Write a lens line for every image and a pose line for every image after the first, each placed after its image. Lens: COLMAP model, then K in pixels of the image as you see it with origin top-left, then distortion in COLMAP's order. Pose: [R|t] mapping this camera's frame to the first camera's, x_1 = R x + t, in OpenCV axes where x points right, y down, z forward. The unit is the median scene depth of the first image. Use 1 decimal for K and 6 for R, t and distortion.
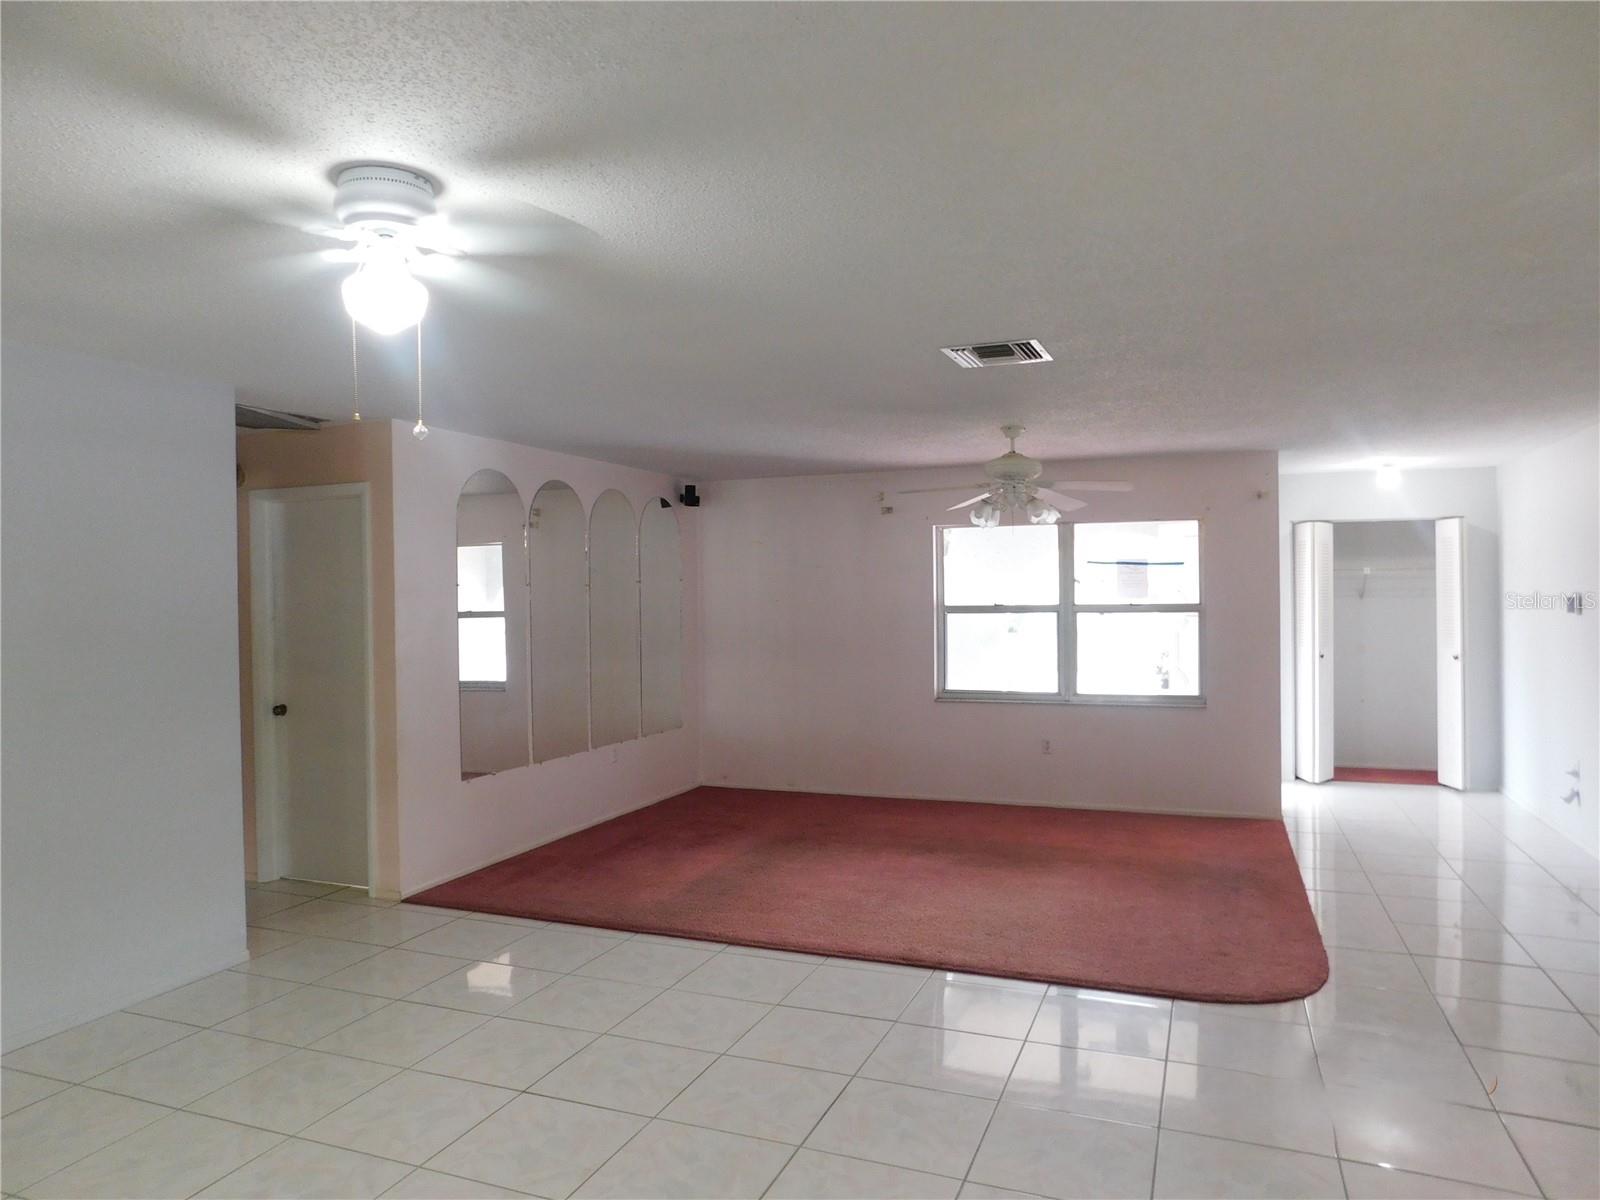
lens RADIAL K [[1056.2, 0, 800.0], [0, 1056.2, 600.0], [0, 0, 1]] dist [-0.024759, 0.002351]
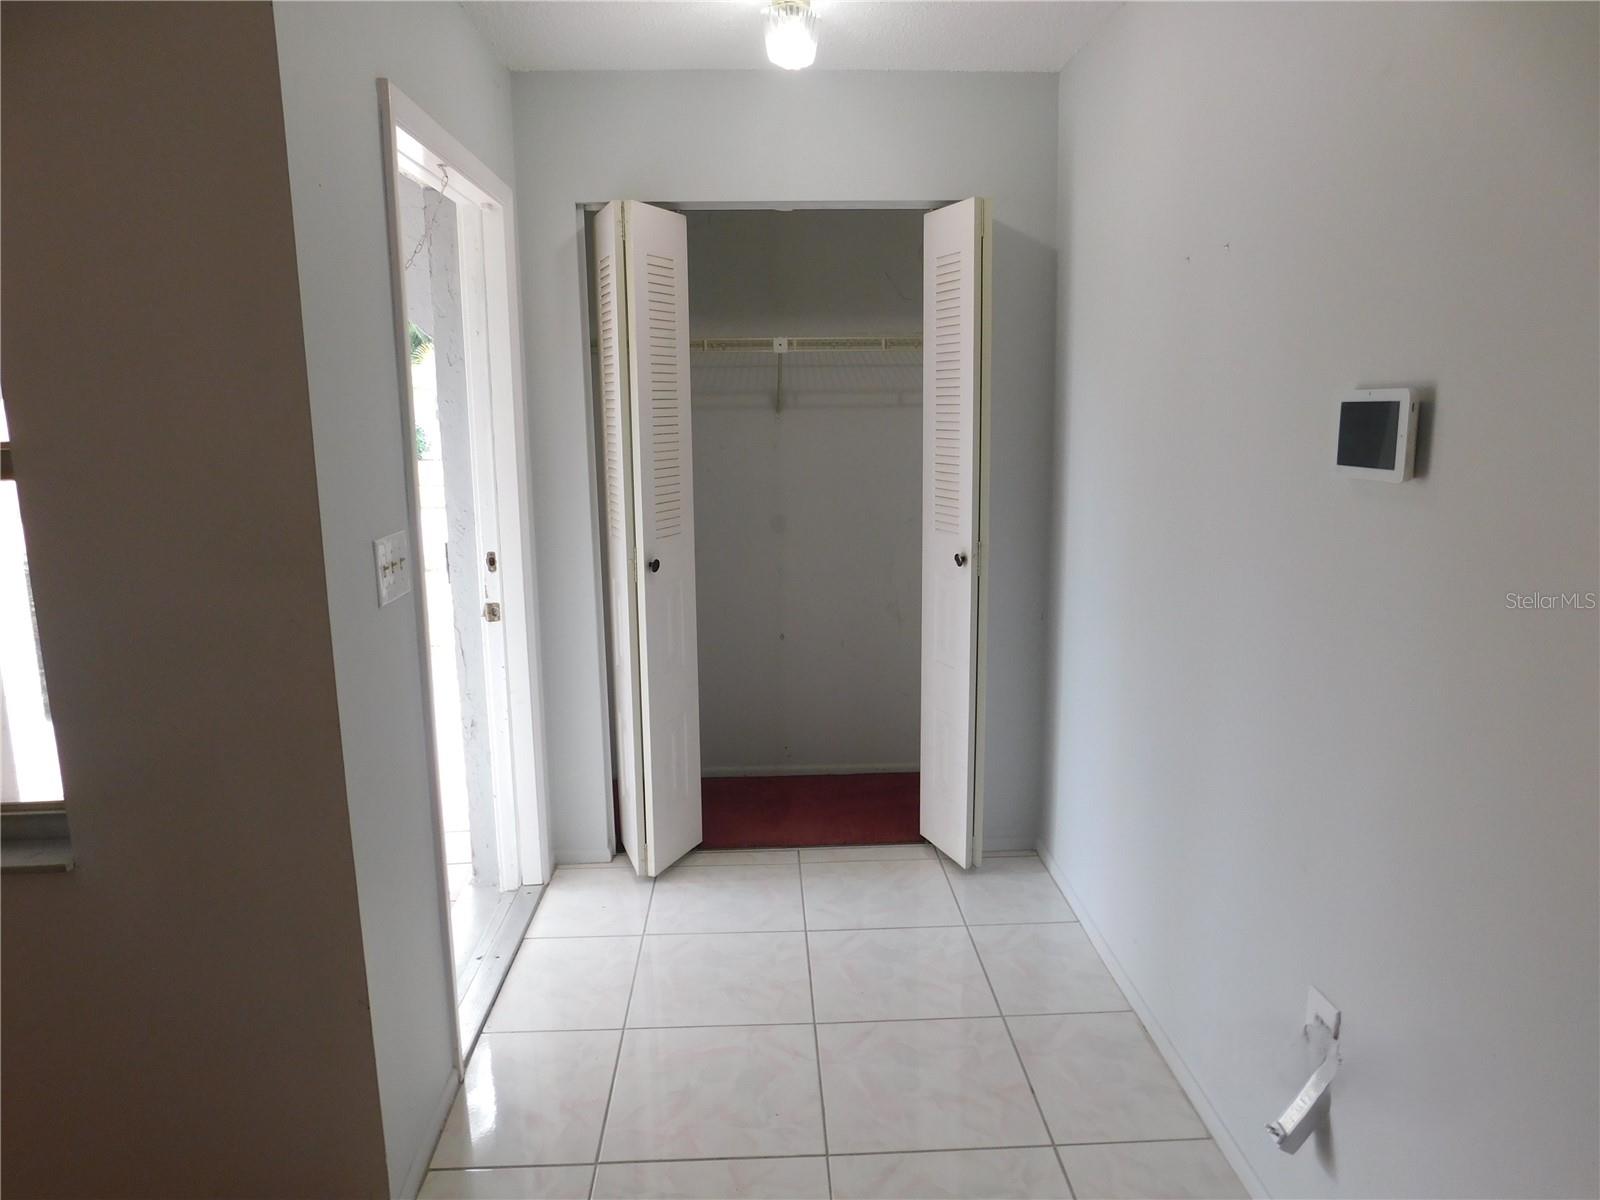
lens RADIAL K [[1056.2, 0, 800.0], [0, 1056.2, 600.0], [0, 0, 1]] dist [-0.024759, 0.002351]
pose [[0.921492, -0.067315, 0.382519, 0.402685], [0.000931, 0.985246, 0.171140, 0.000303], [-0.388395, -0.157348, 0.907959, 0.635257]]
